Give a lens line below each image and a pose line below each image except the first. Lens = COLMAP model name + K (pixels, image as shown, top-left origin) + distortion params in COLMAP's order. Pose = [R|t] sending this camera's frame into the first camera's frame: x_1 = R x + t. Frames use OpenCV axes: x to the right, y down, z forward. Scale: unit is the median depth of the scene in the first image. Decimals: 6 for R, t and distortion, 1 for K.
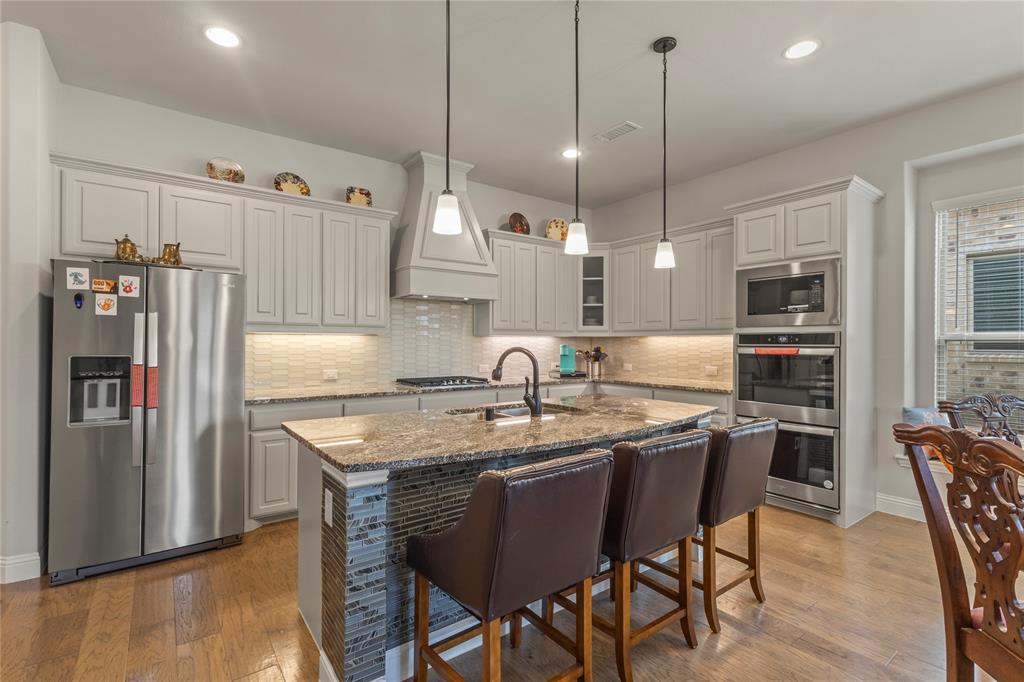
lens RADIAL K [[472.4, 0, 510.0], [0, 472.4, 341.1], [0, 0, 1]] dist [0.002561, 0.001623]
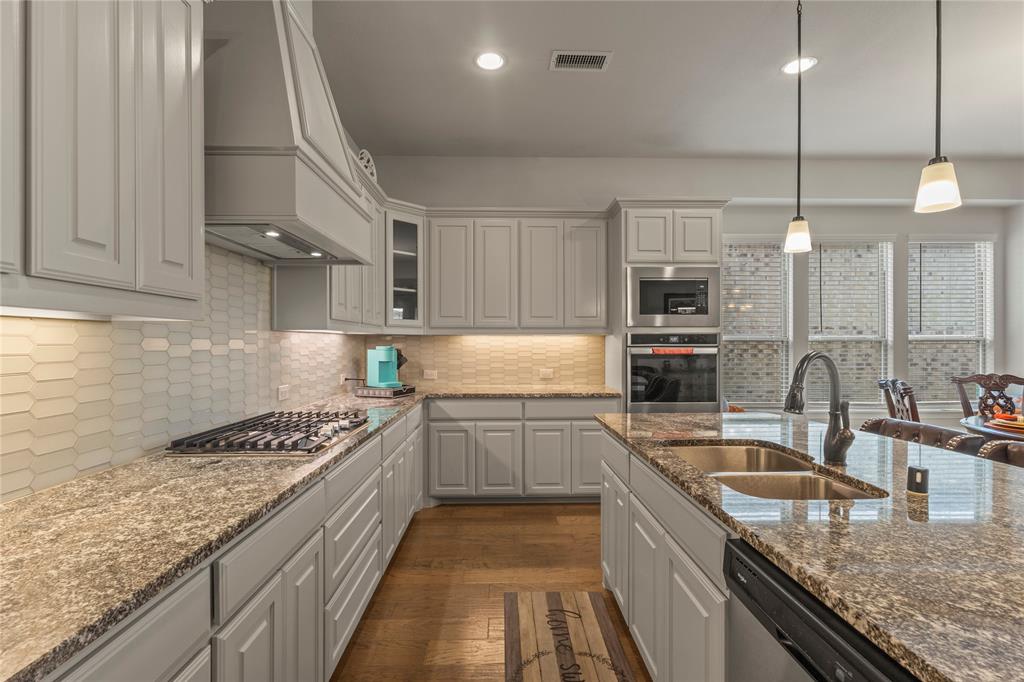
lens RADIAL K [[472.4, 0, 516.6], [0, 472.4, 346.3], [0, 0, 1]] dist [0.002561, 0.001623]
pose [[0.570124, -0.007288, 0.821526, -0.466447], [-0.000406, 0.999958, 0.009153, 0.002084], [-0.821558, -0.005552, 0.570098, 0.686816]]
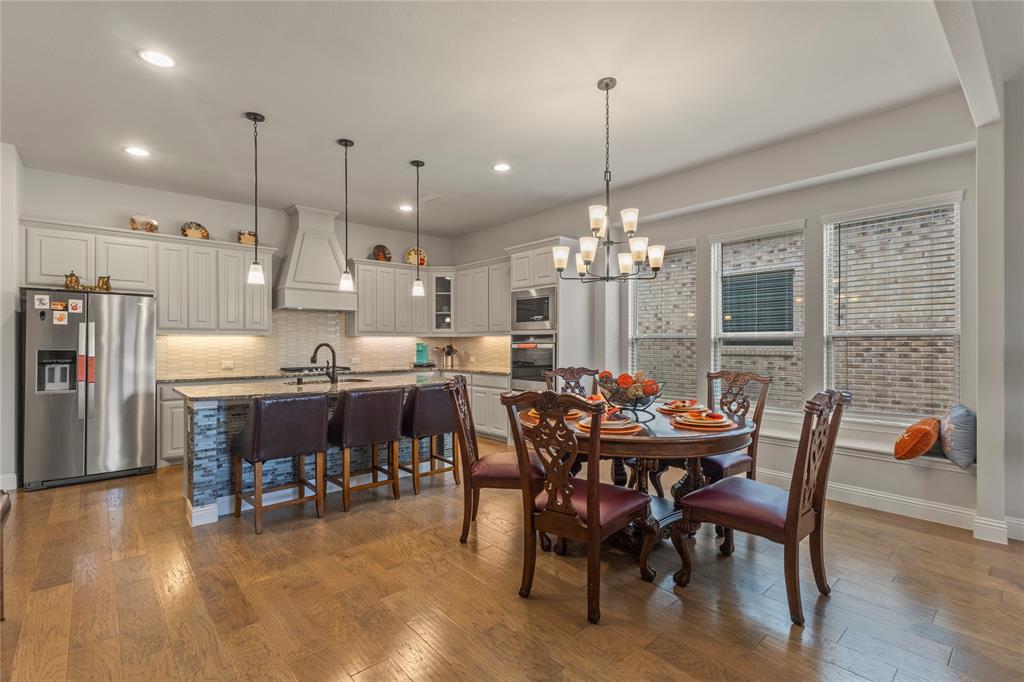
lens RADIAL K [[472.4, 0, 510.8], [0, 472.4, 342.1], [0, 0, 1]] dist [0.002561, 0.001623]
pose [[0.996327, -0.003765, 0.085544, 0.374955], [0.003600, 0.999991, 0.002087, 0.004987], [-0.085551, -0.001771, 0.996332, -0.517415]]
